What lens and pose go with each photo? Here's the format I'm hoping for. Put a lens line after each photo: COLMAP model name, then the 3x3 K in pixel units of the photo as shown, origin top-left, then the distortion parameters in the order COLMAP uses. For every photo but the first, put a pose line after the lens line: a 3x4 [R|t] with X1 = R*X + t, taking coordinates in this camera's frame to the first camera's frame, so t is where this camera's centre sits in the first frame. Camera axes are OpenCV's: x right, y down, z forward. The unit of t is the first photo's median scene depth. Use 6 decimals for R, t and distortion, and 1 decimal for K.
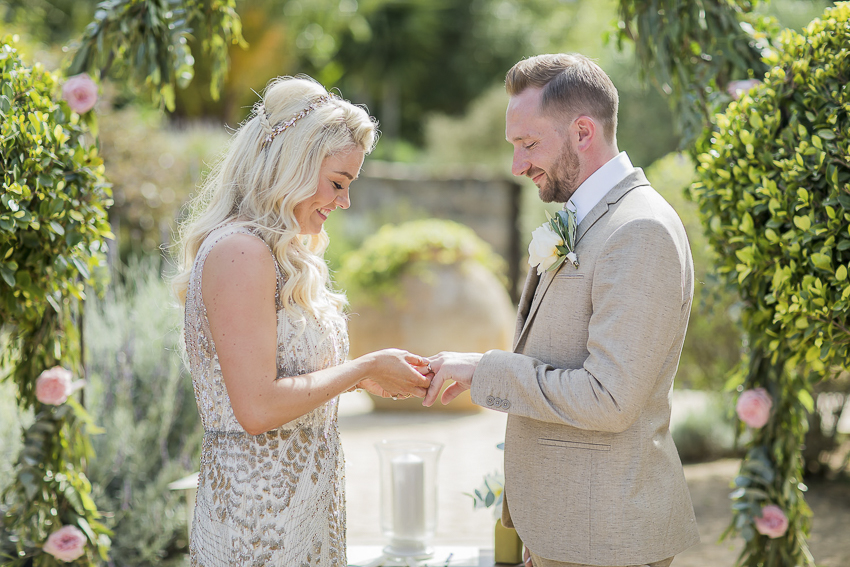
lens RADIAL K [[2143.9, 0, 424.3], [0, 2143.9, 284.1], [0, 0, 1]] dist [-0.046279, 0.000000]
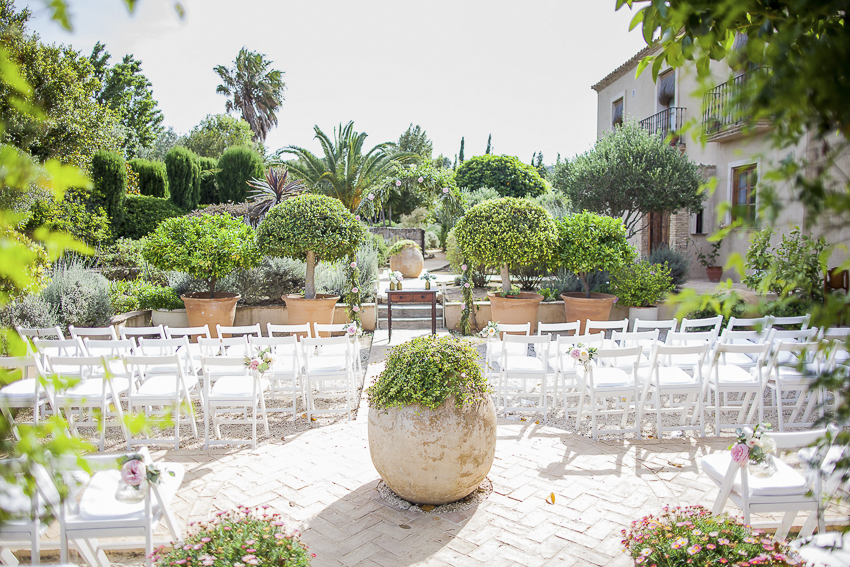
lens RADIAL K [[602.9, 0, 437.0], [0, 602.9, 260.5], [0, 0, 1]] dist [0.100287, 0.001344]
pose [[0.997432, -0.006768, 0.071300, -0.054800], [0.006528, 0.999972, 0.003590, 0.031064], [-0.071322, -0.003116, 0.997448, -0.792164]]
